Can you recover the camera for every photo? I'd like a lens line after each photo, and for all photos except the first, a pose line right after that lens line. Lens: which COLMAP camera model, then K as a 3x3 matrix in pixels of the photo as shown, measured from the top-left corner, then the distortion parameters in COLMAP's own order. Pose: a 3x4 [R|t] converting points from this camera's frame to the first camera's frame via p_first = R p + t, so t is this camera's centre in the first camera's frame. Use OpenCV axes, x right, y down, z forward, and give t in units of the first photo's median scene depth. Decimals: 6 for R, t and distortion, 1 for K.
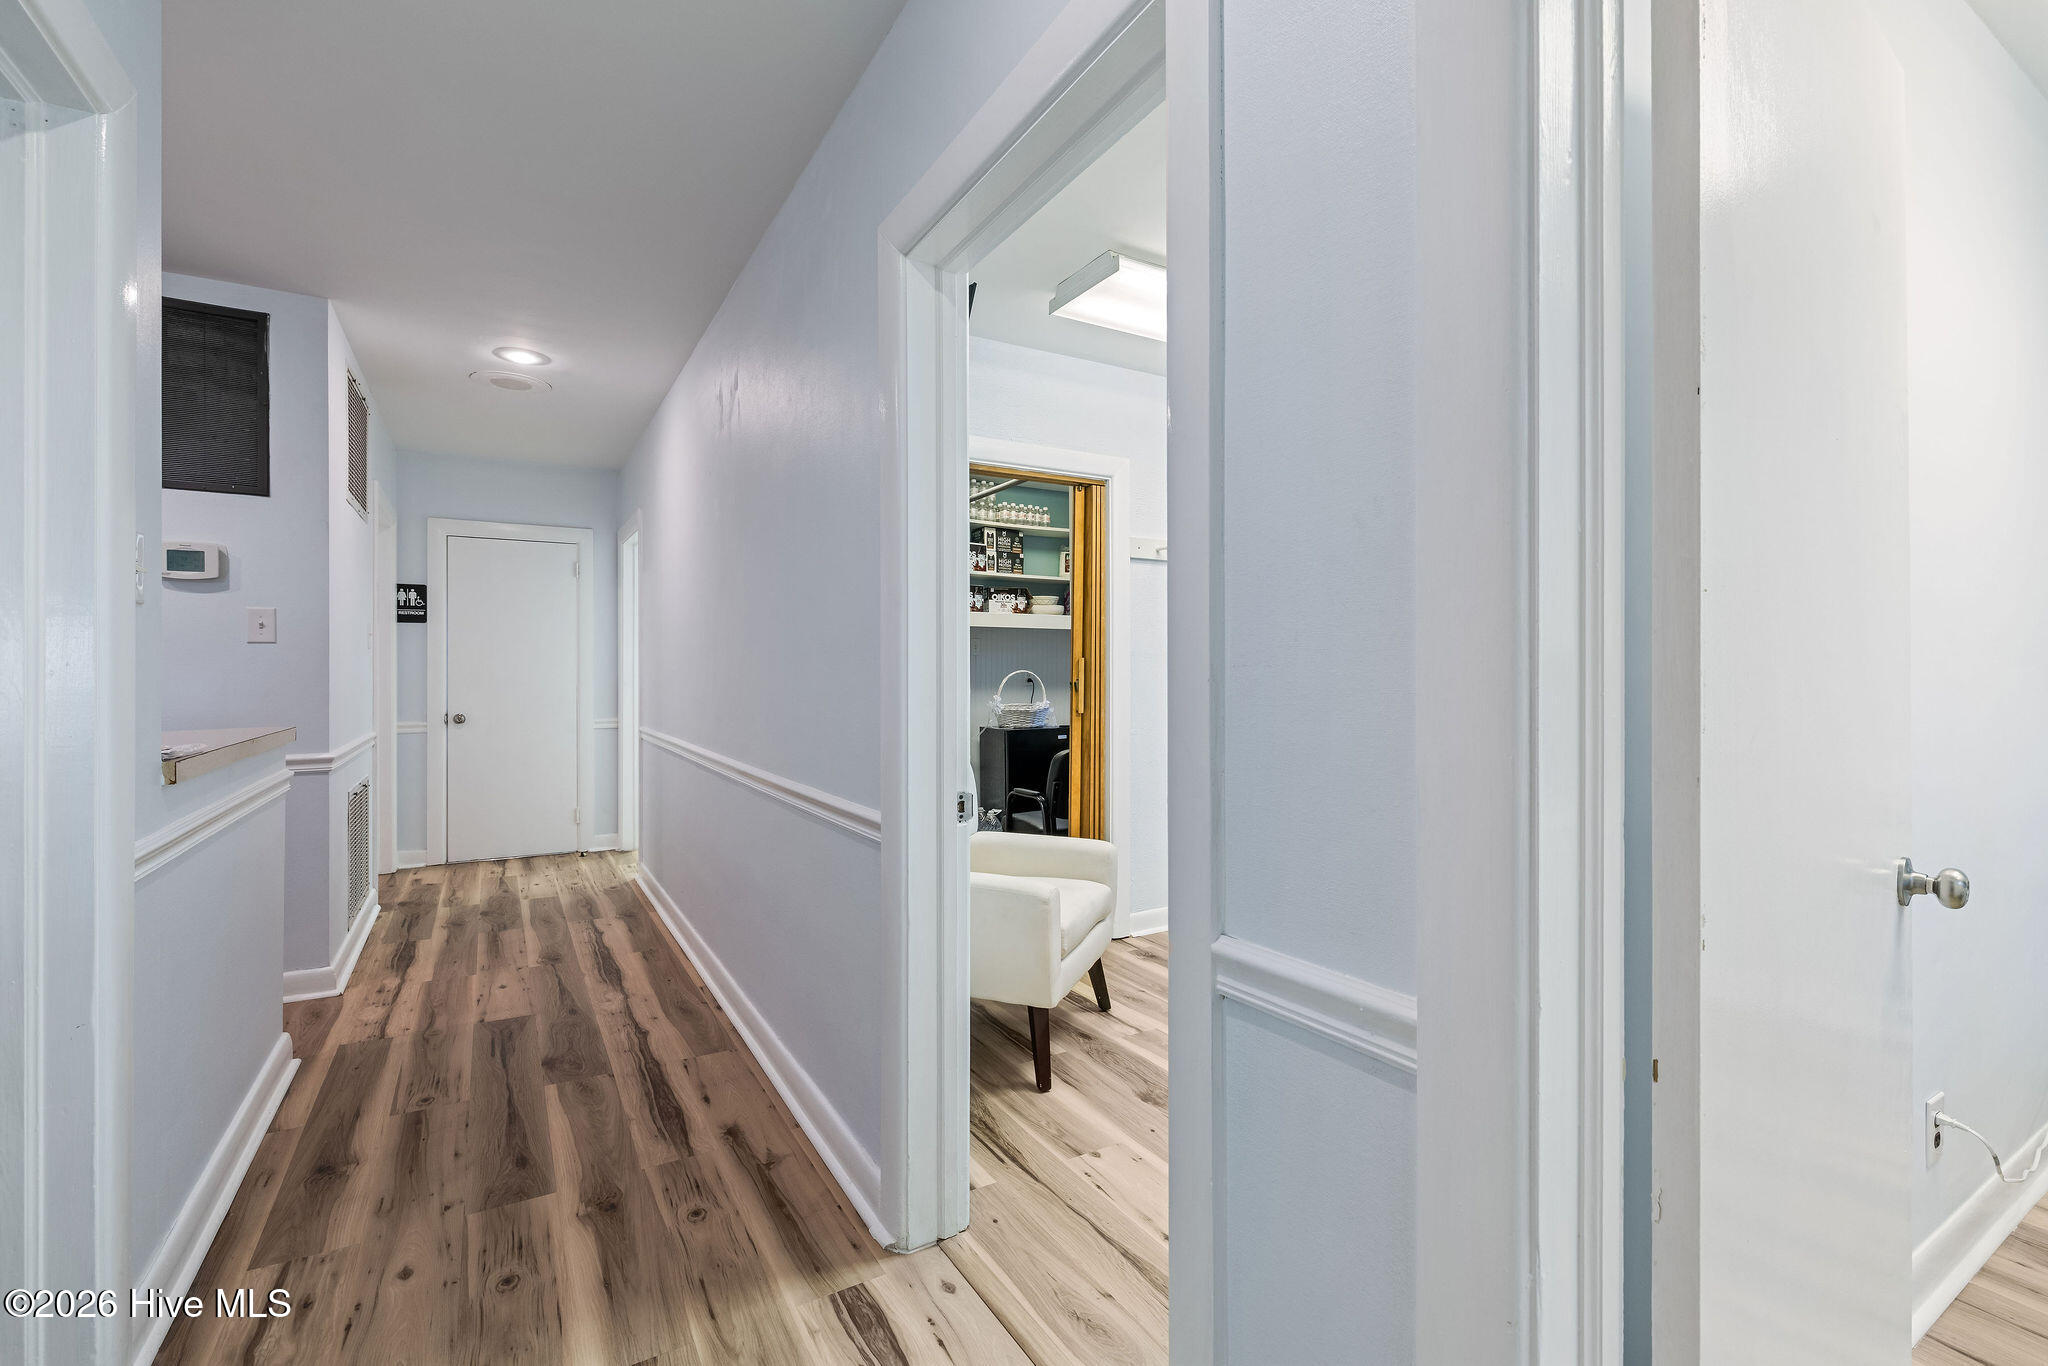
lens RADIAL K [[871.4, 0, 1024.0], [0, 871.4, 683.0], [0, 0, 1]] dist [-0.000869, -0.000023]
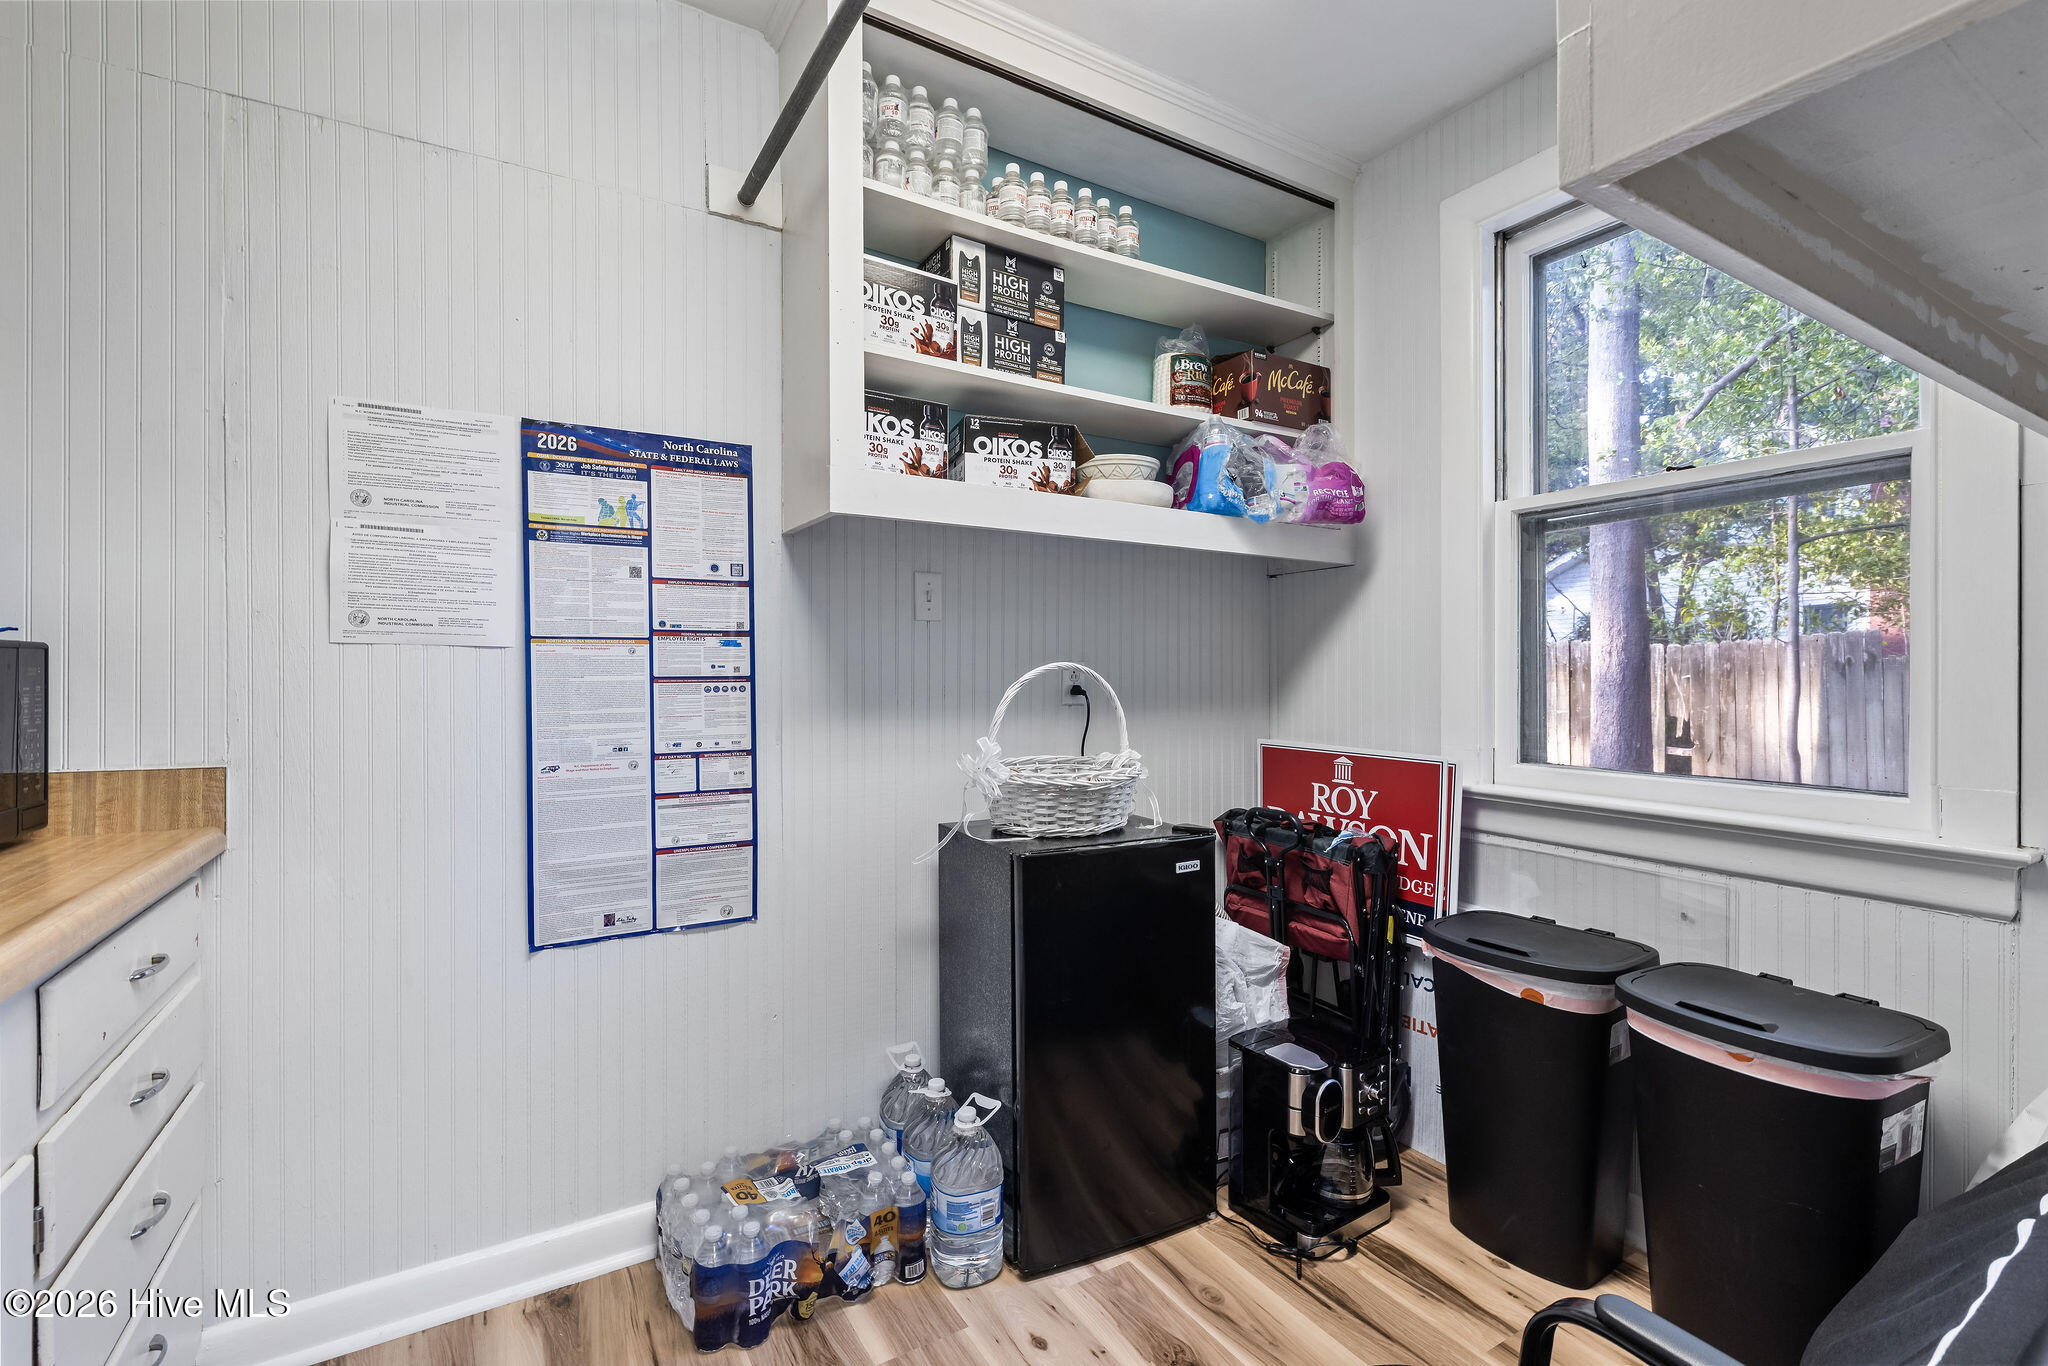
lens RADIAL K [[913.4, 0, 1024.0], [0, 913.4, 683.0], [0, 0, 1]] dist [-0.001673, 0.000150]
pose [[0.999993, 0.003624, 0.000956, -0.017393], [-0.003620, 0.999983, -0.004577, -0.004606], [-0.000973, 0.004573, 0.999989, 0.646628]]
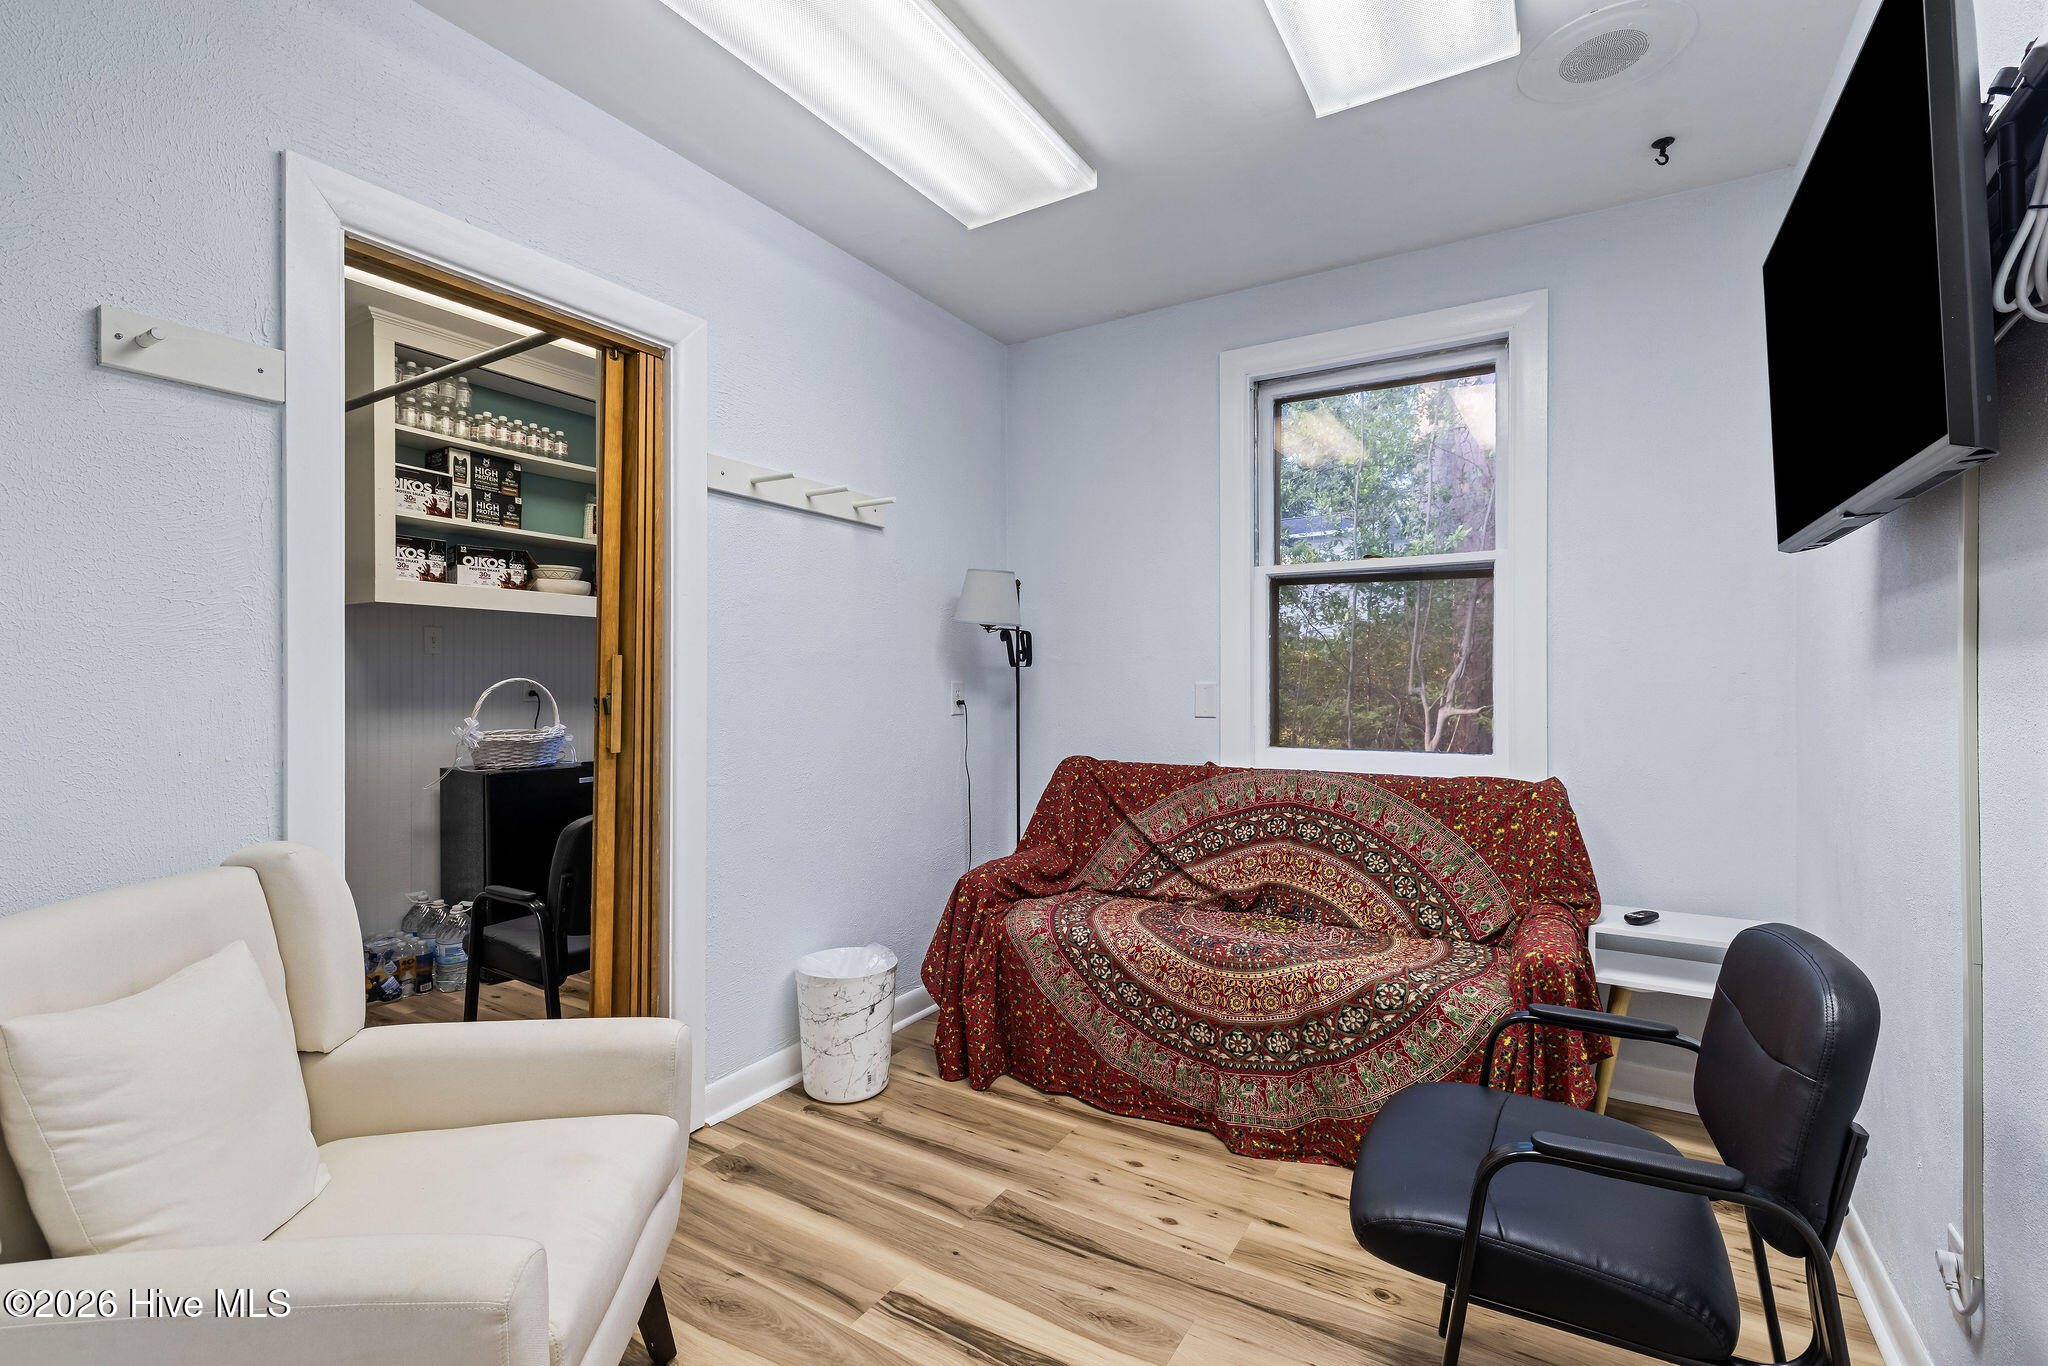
lens RADIAL K [[913.4, 0, 1024.0], [0, 913.4, 683.0], [0, 0, 1]] dist [-0.001673, 0.000150]
pose [[0.886179, 0.004342, 0.463322, 0.016994], [0.001617, 0.999921, -0.012465, -0.001875], [-0.463340, 0.011795, 0.886102, 0.233564]]
